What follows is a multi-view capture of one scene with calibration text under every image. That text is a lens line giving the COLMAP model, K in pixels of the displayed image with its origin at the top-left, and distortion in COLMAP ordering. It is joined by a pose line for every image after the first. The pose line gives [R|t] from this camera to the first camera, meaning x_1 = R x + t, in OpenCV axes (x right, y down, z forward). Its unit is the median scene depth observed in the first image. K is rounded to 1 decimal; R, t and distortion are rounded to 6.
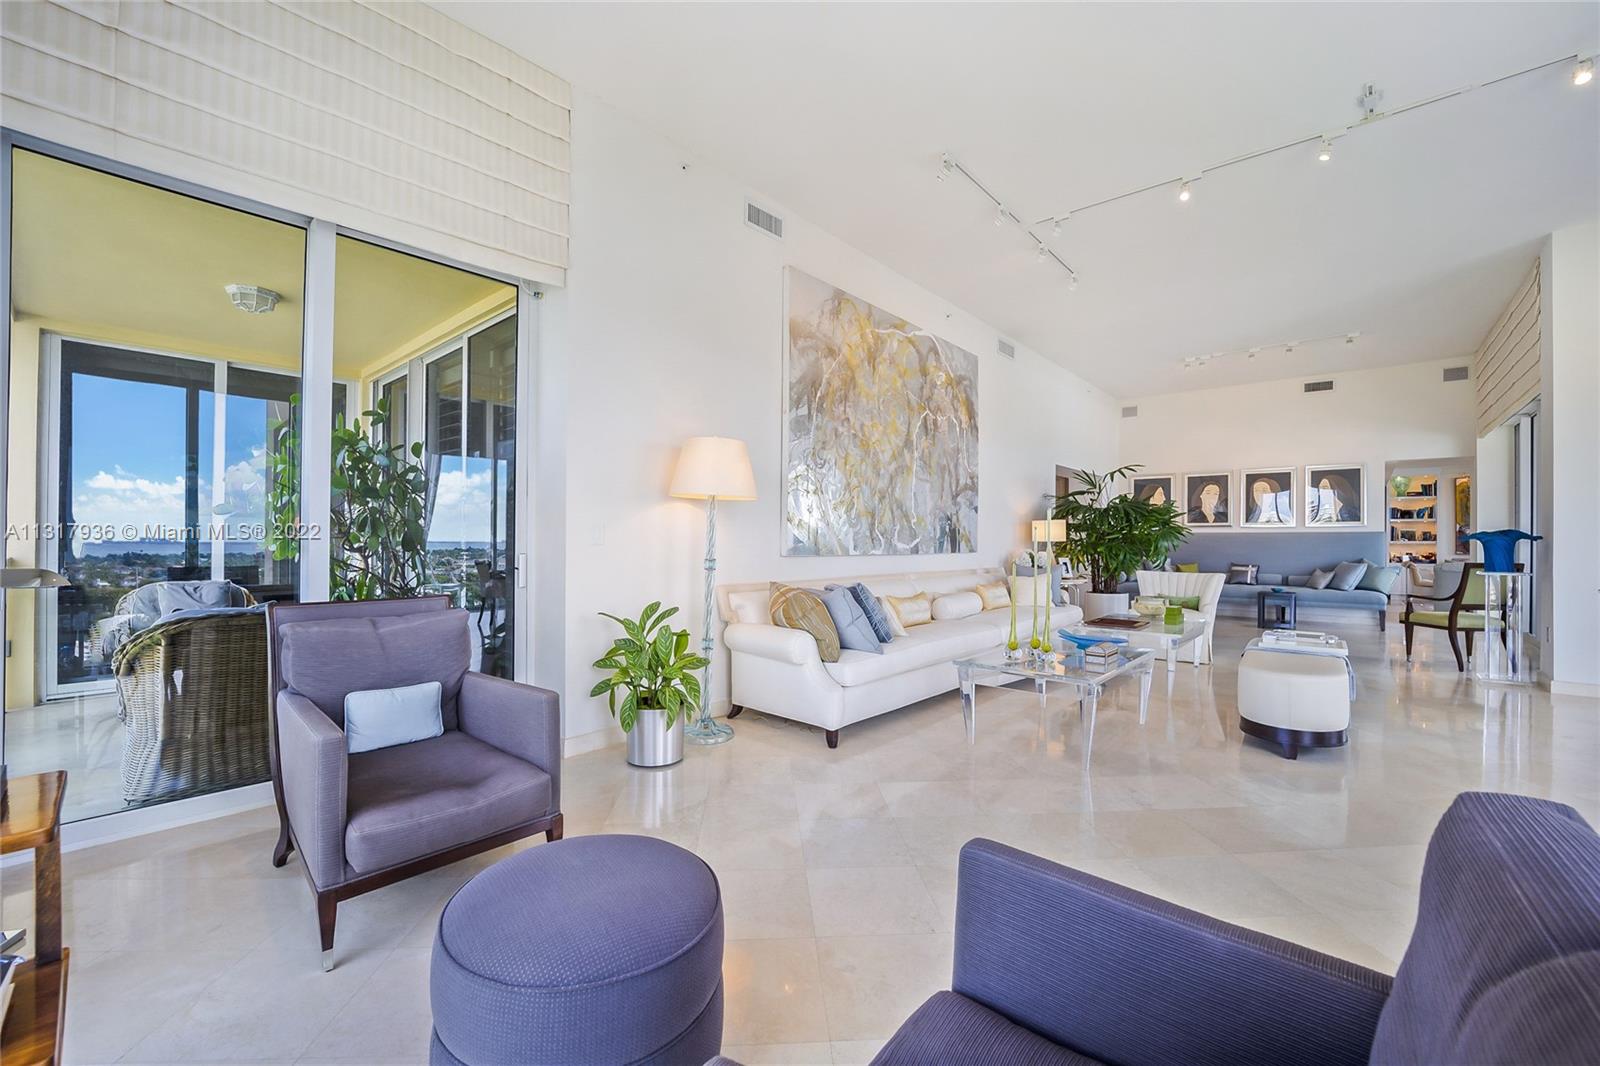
lens RADIAL K [[637.7, 0, 753.1], [0, 637.7, 540.9], [0, 0, 1]] dist [-0.028287, 0.000233]
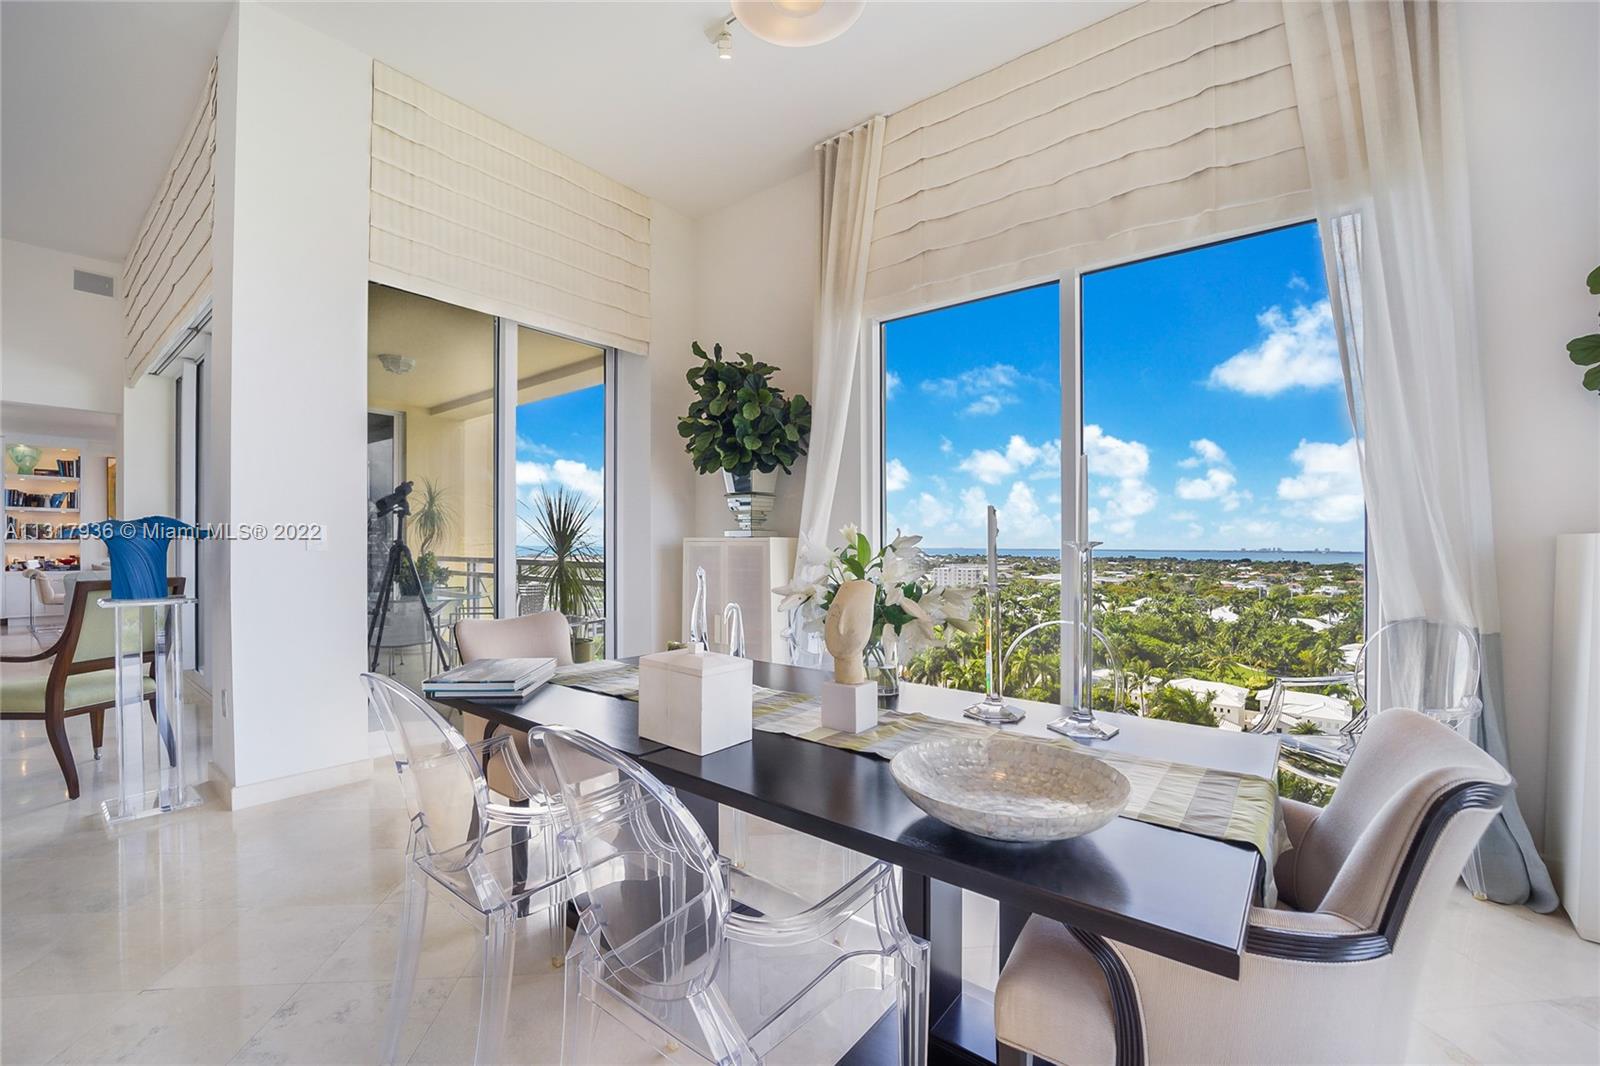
lens RADIAL K [[650.0, 0, 783.6], [0, 650.0, 545.8], [0, 0, 1]] dist [-0.000620, 0.000201]
pose [[-0.070065, -0.005407, 0.997528, 0.350272], [-0.003617, 0.999980, 0.005166, 0.000840], [-0.997536, -0.003246, -0.070083, 0.273688]]
